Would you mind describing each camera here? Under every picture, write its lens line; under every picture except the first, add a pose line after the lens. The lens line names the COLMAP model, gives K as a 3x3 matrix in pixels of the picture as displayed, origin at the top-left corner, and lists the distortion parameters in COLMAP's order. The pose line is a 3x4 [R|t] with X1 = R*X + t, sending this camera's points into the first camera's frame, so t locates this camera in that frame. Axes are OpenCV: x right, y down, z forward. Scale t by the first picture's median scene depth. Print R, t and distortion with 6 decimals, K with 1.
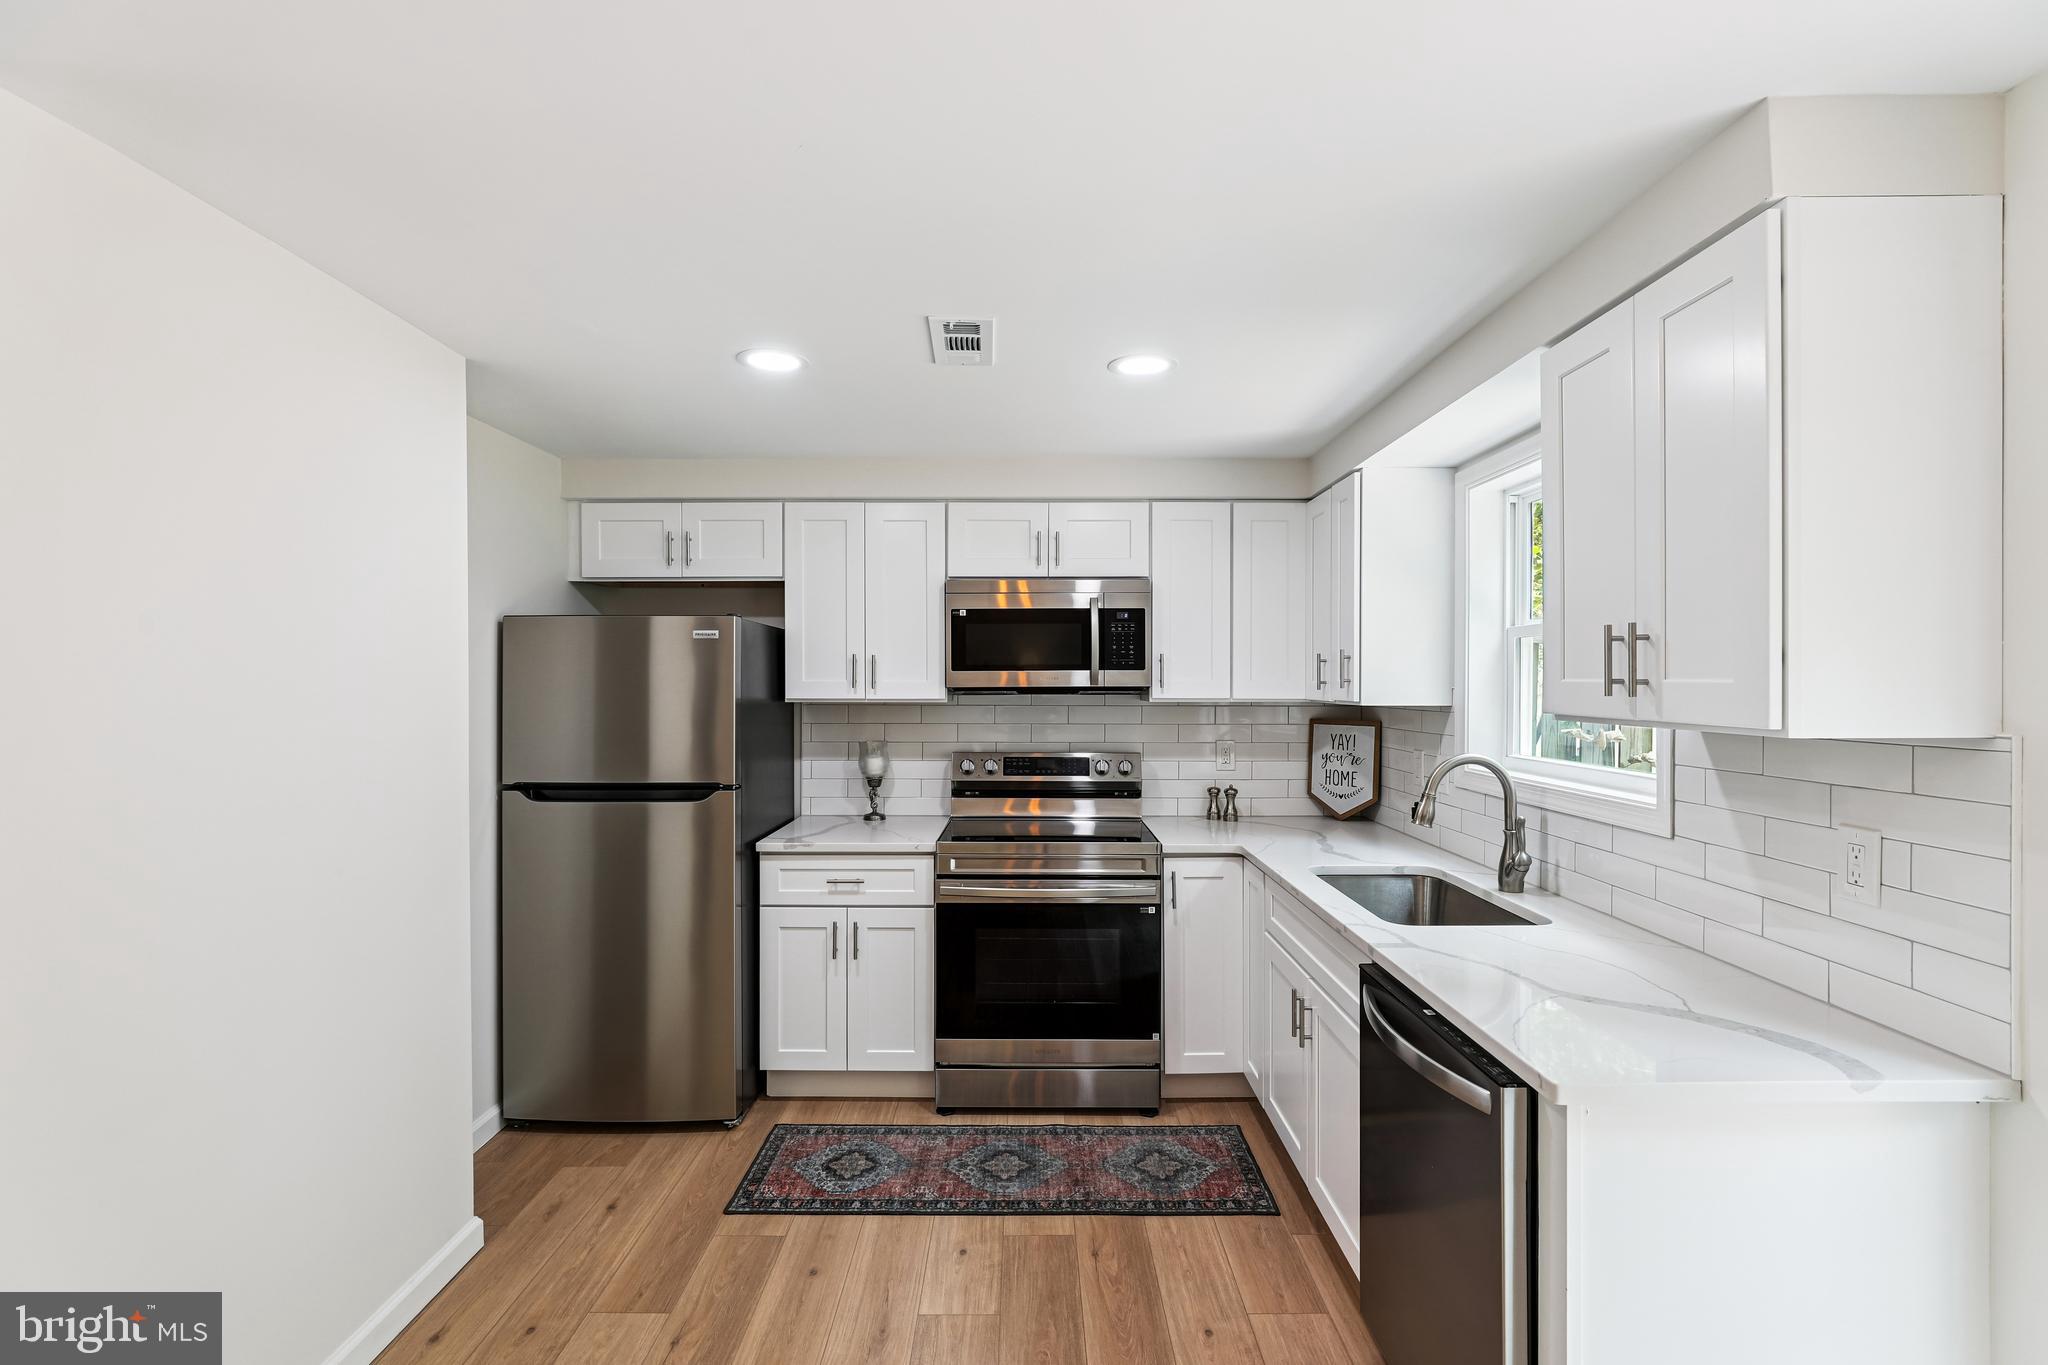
lens RADIAL K [[932.8, 0, 1031.5], [0, 932.8, 684.8], [0, 0, 1]] dist [-0.012470, 0.001285]
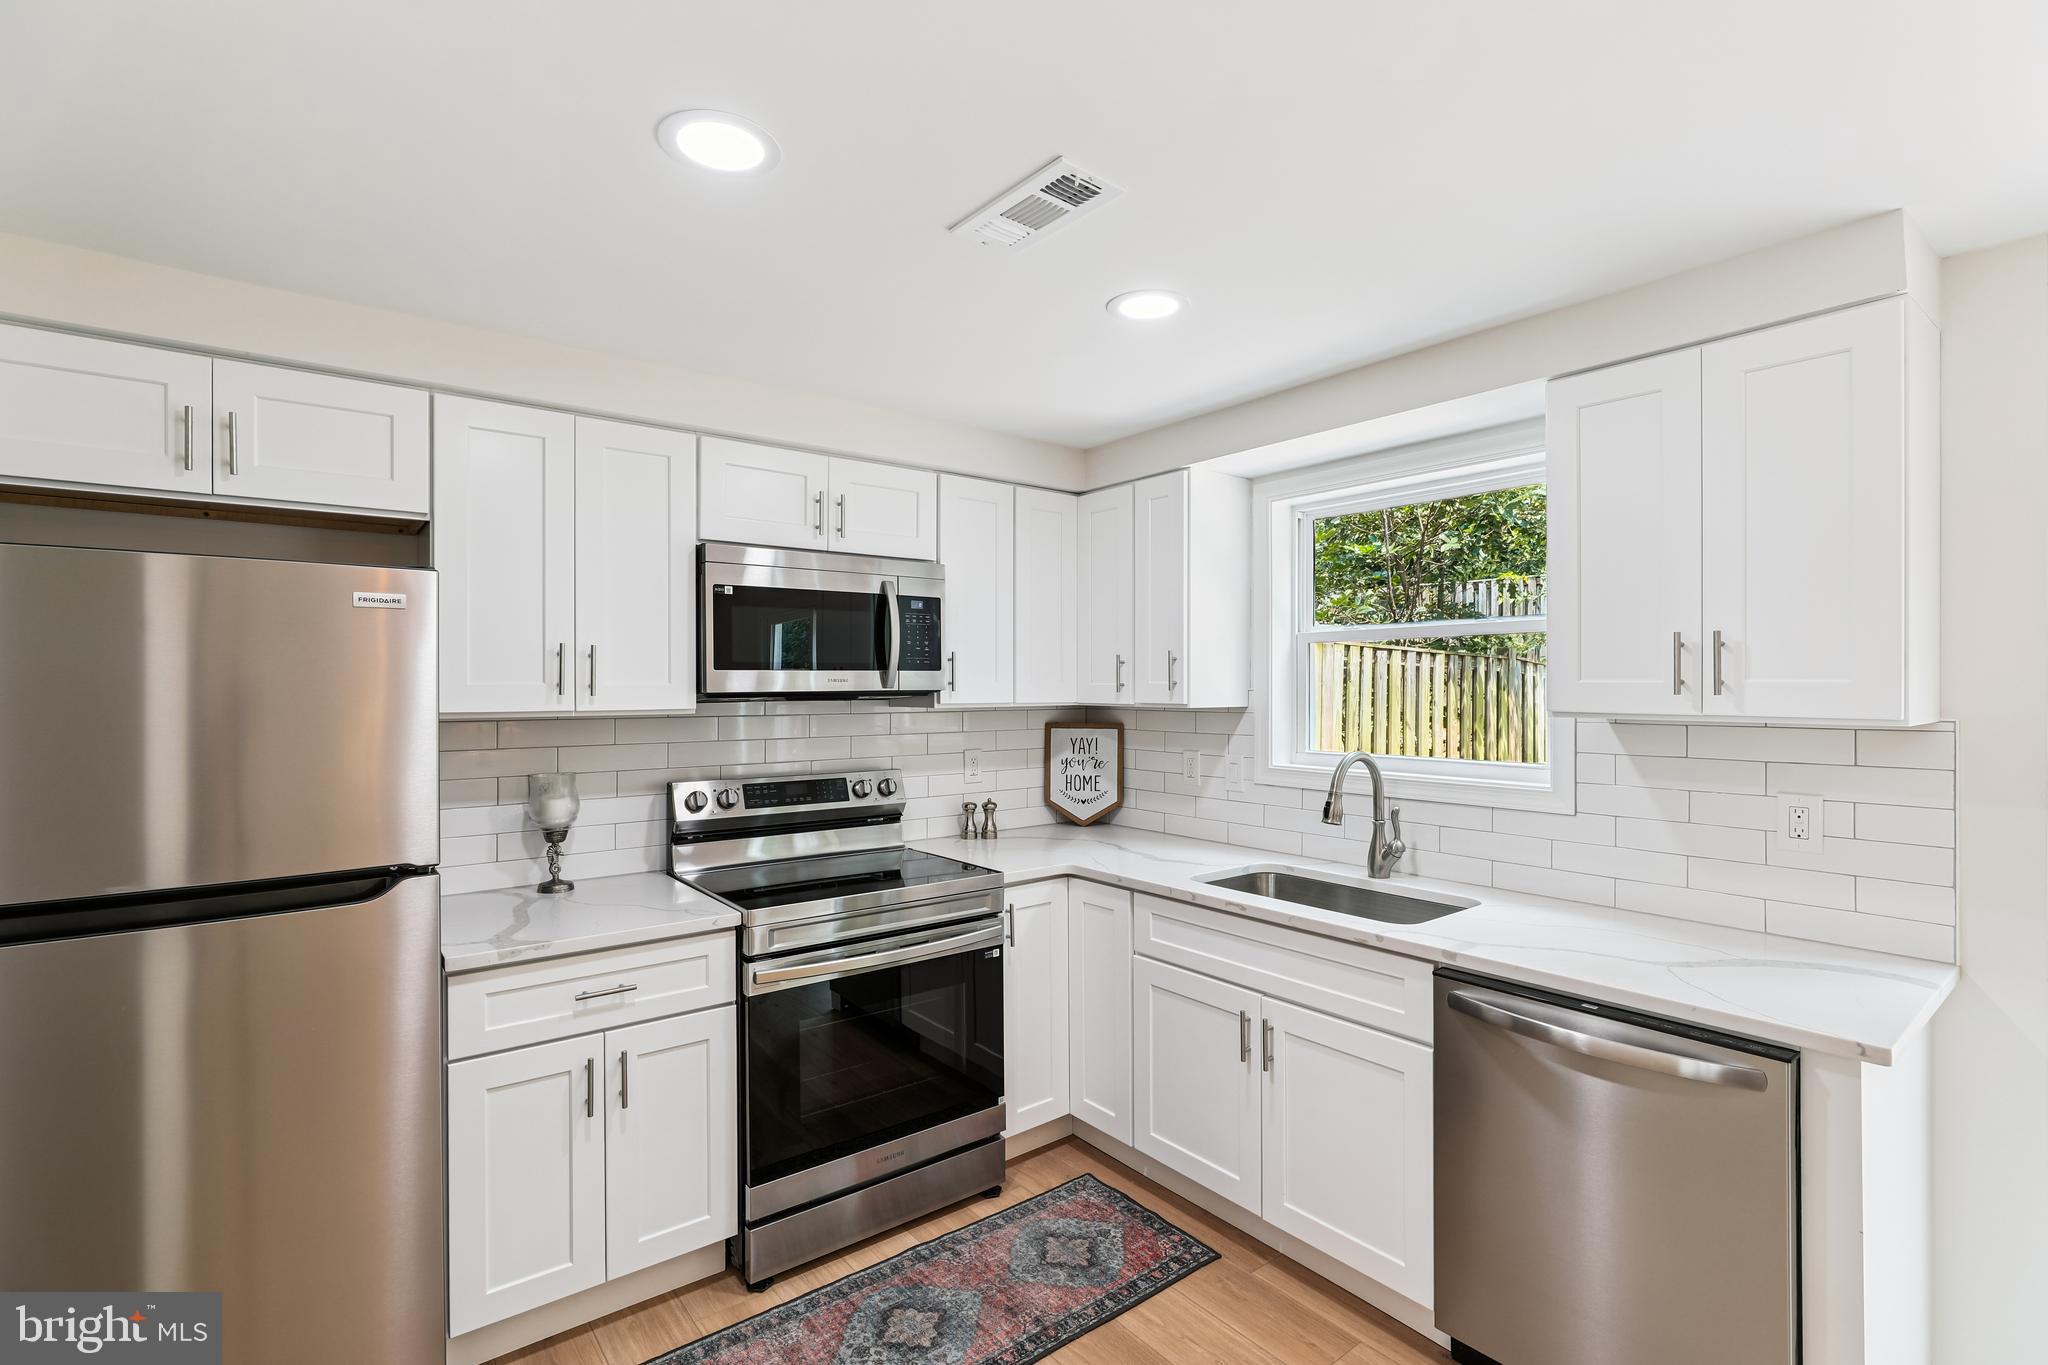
lens RADIAL K [[932.8, 0, 1033.1], [0, 932.8, 686.0], [0, 0, 1]] dist [-0.012470, 0.001285]
pose [[0.788650, -0.002569, 0.614837, -0.378127], [0.004477, 0.999989, -0.001564, -0.000117], [-0.614826, 0.003986, 0.788653, 0.318535]]
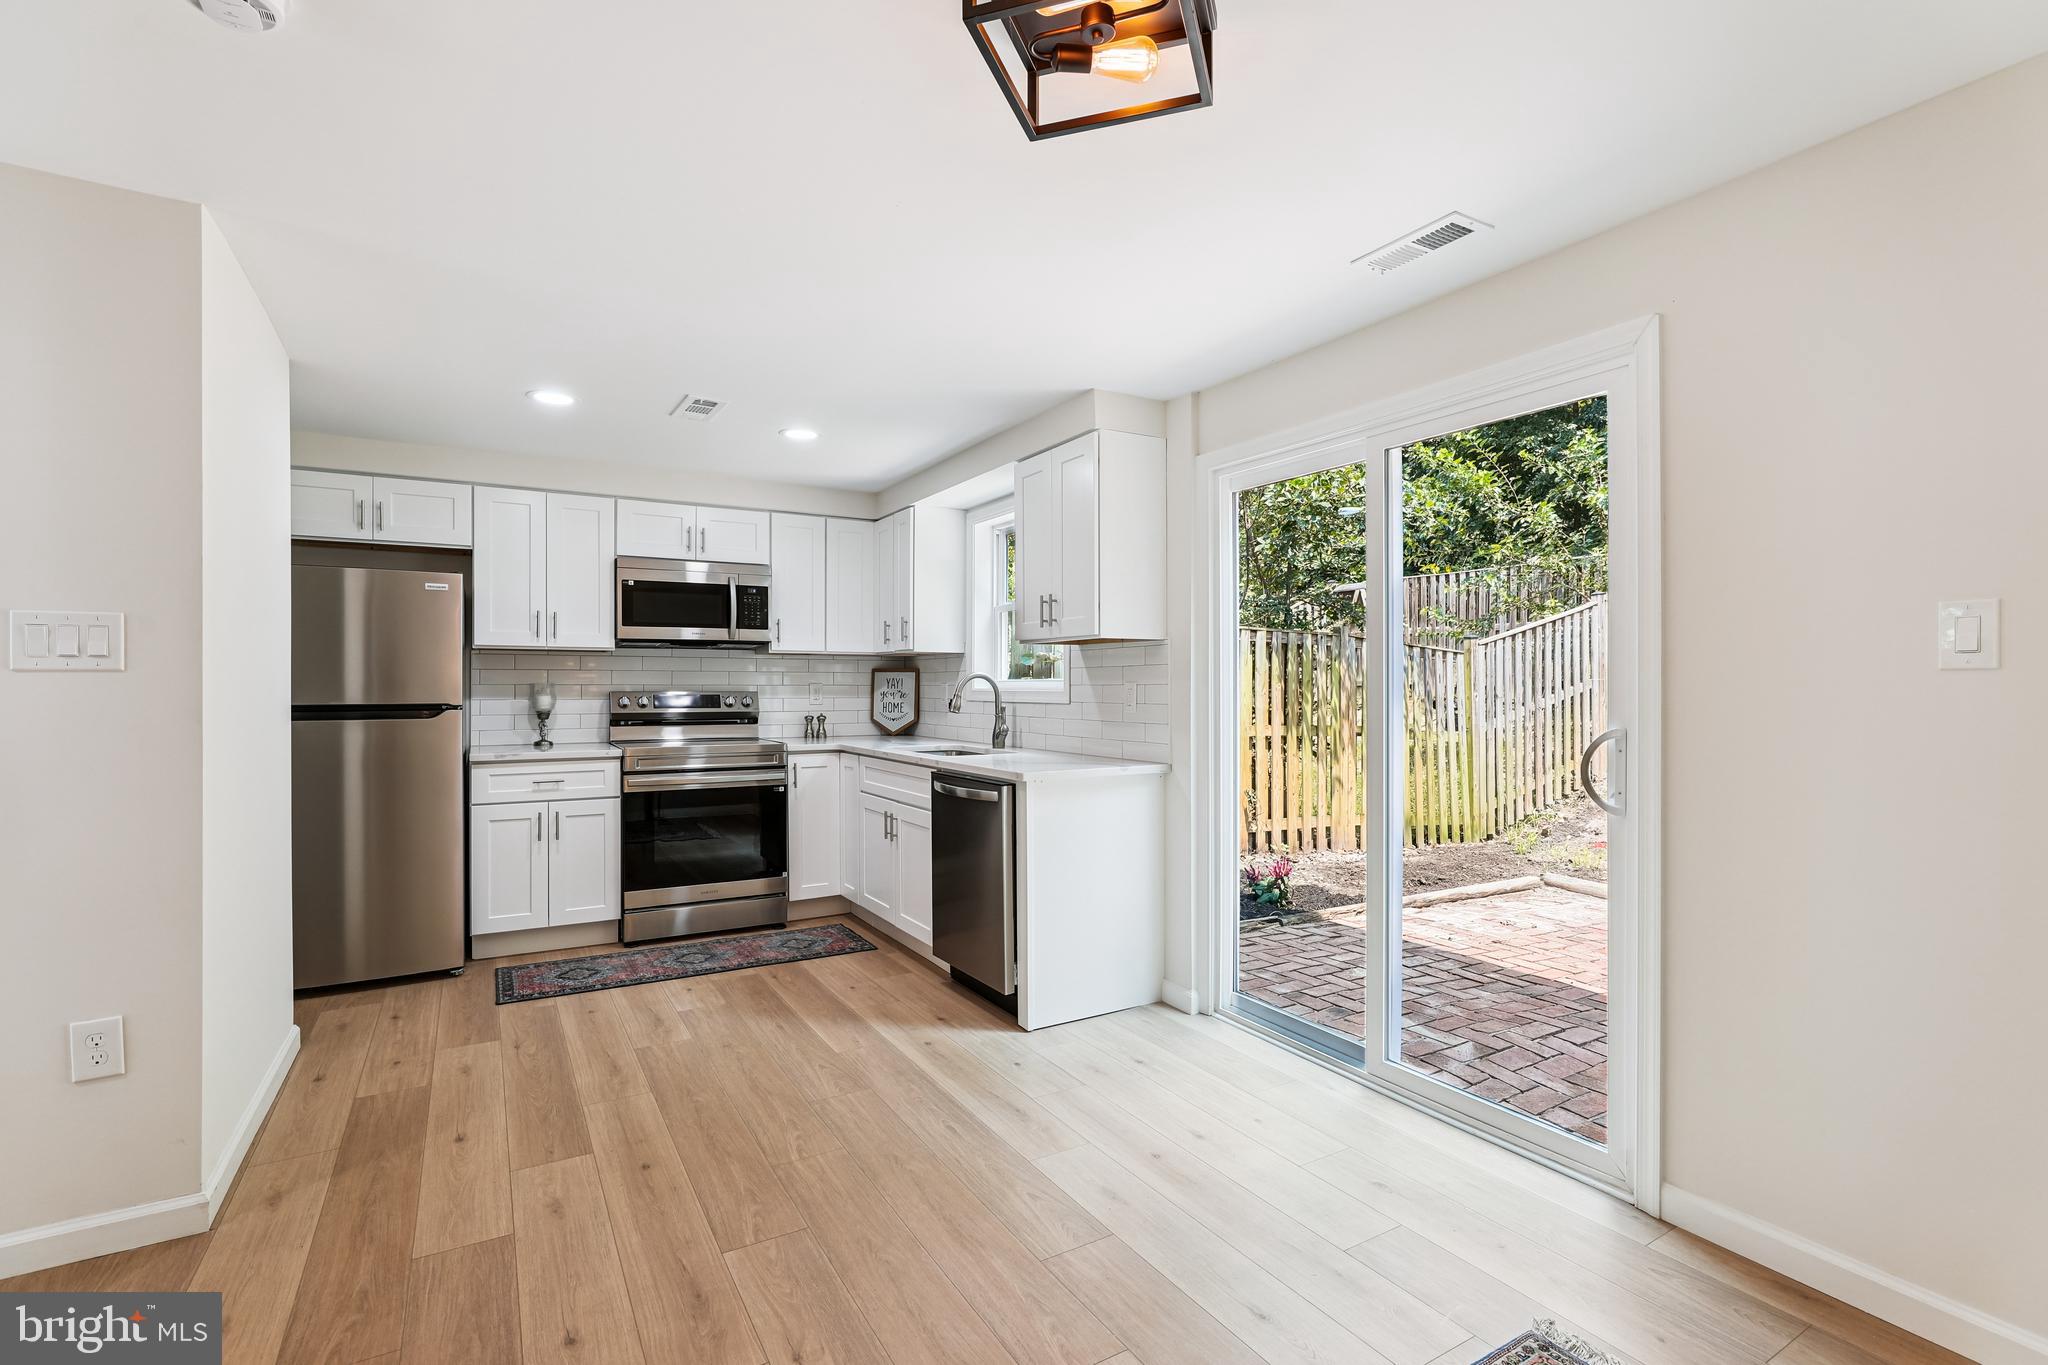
lens RADIAL K [[932.8, 0, 1027.8], [0, 932.8, 685.7], [0, 0, 1]] dist [-0.012470, 0.001285]
pose [[0.864434, -0.001224, 0.502745, -0.286069], [0.002594, 0.999995, -0.002026, 0.084396], [-0.502740, 0.003055, 0.864432, -0.492804]]
